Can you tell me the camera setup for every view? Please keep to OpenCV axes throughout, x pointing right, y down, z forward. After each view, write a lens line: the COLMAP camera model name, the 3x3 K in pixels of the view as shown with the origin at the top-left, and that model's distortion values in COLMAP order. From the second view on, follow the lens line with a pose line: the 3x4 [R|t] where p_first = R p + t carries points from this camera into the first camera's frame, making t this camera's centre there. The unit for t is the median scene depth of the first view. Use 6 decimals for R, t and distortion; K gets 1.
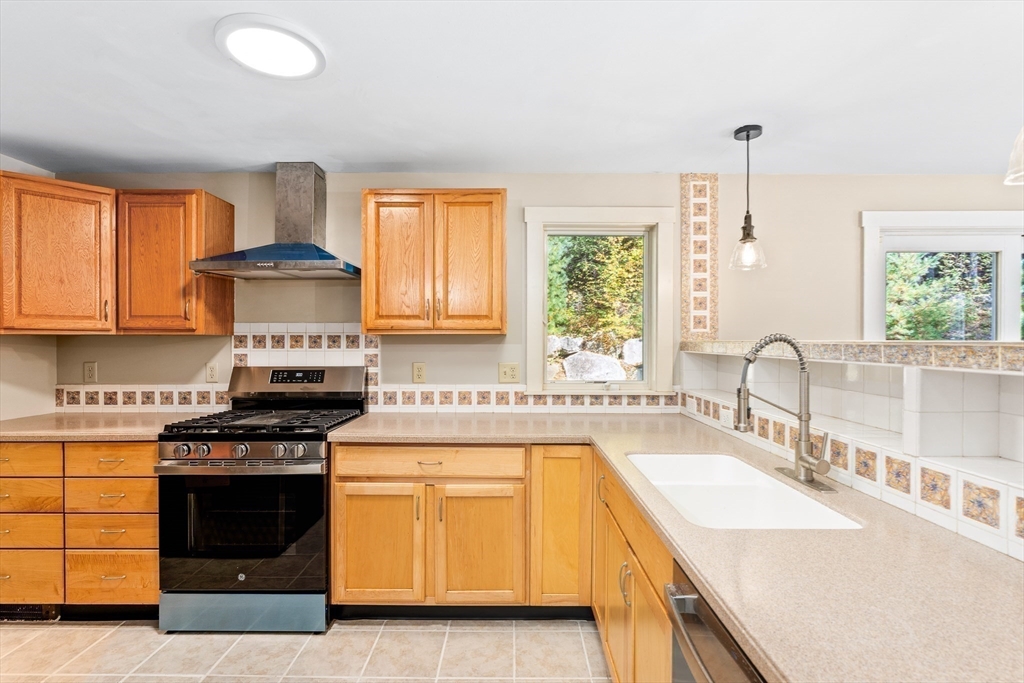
lens RADIAL K [[480.1, 0, 512.8], [0, 480.1, 345.2], [0, 0, 1]] dist [-0.004309, -0.000046]
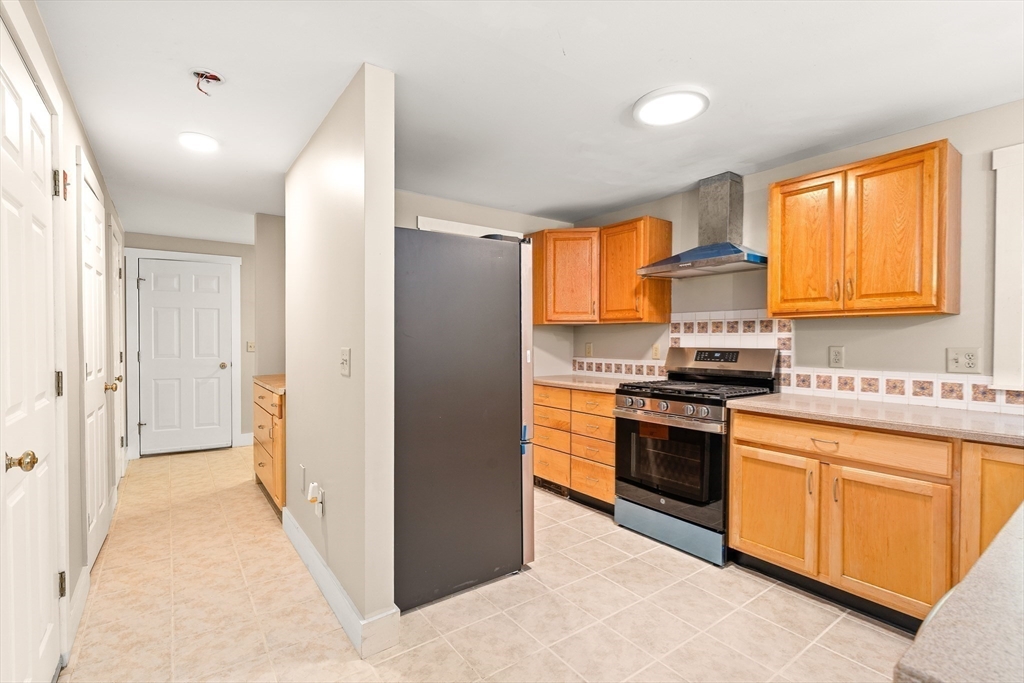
lens RADIAL K [[480.1, 0, 512.8], [0, 480.1, 345.2], [0, 0, 1]] dist [-0.004309, -0.000046]
pose [[0.593499, 0.009643, -0.804777, 0.221144], [-0.009096, 0.999945, 0.005273, 0.039149], [0.804783, 0.004191, 0.593554, -0.113213]]
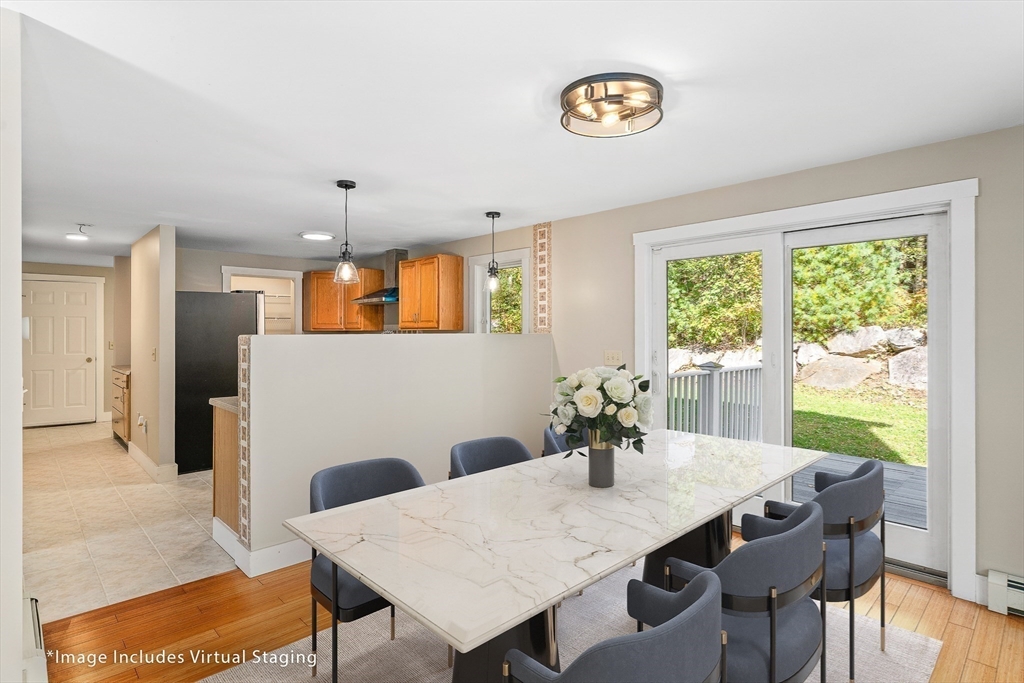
lens RADIAL K [[529.6, 0, 511.8], [0, 529.6, 332.1], [0, 0, 1]] dist [-0.000798, 0.000084]
pose [[0.694283, -0.001280, -0.719701, 1.733152], [-0.005789, 0.999956, -0.007363, -0.000430], [0.719679, 0.009278, 0.694245, -0.261728]]
